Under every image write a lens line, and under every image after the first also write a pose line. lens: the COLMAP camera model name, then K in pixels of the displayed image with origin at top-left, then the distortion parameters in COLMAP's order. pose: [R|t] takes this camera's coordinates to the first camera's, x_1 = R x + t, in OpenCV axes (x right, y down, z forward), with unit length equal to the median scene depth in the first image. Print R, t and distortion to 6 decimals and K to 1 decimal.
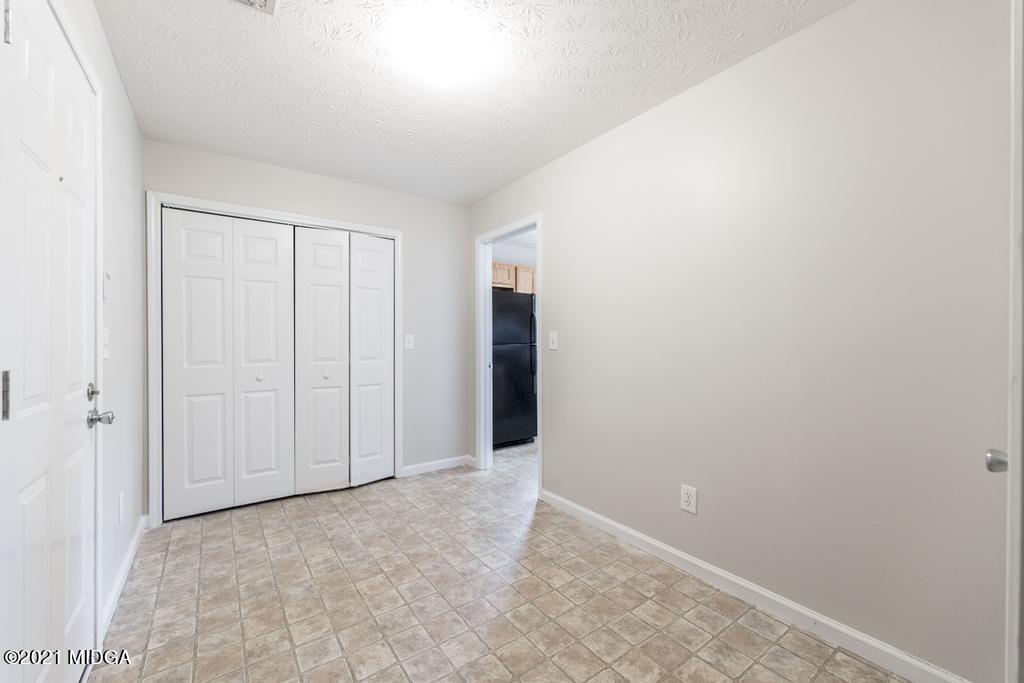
lens RADIAL K [[395.1, 0, 507.9], [0, 395.1, 339.2], [0, 0, 1]] dist [-0.001248, -0.000143]
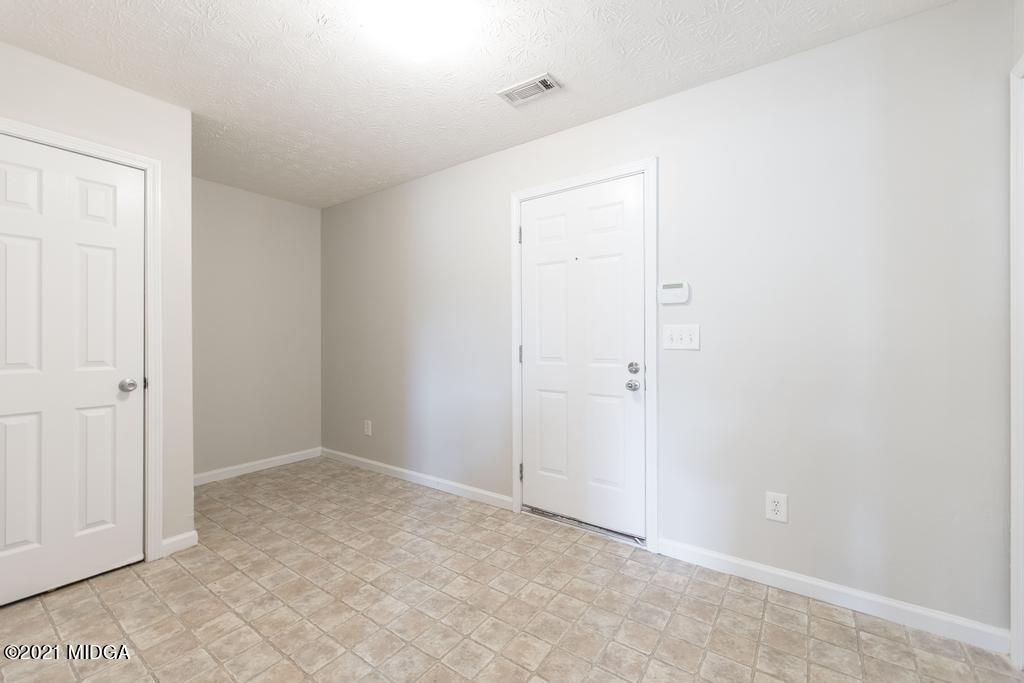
lens RADIAL K [[395.1, 0, 507.9], [0, 395.1, 339.2], [0, 0, 1]] dist [-0.001248, -0.000143]
pose [[-0.939806, 0.003433, -0.341692, -0.049913], [0.004039, 0.999991, -0.001061, 0.022023], [0.341686, -0.002378, -0.939811, 1.960008]]
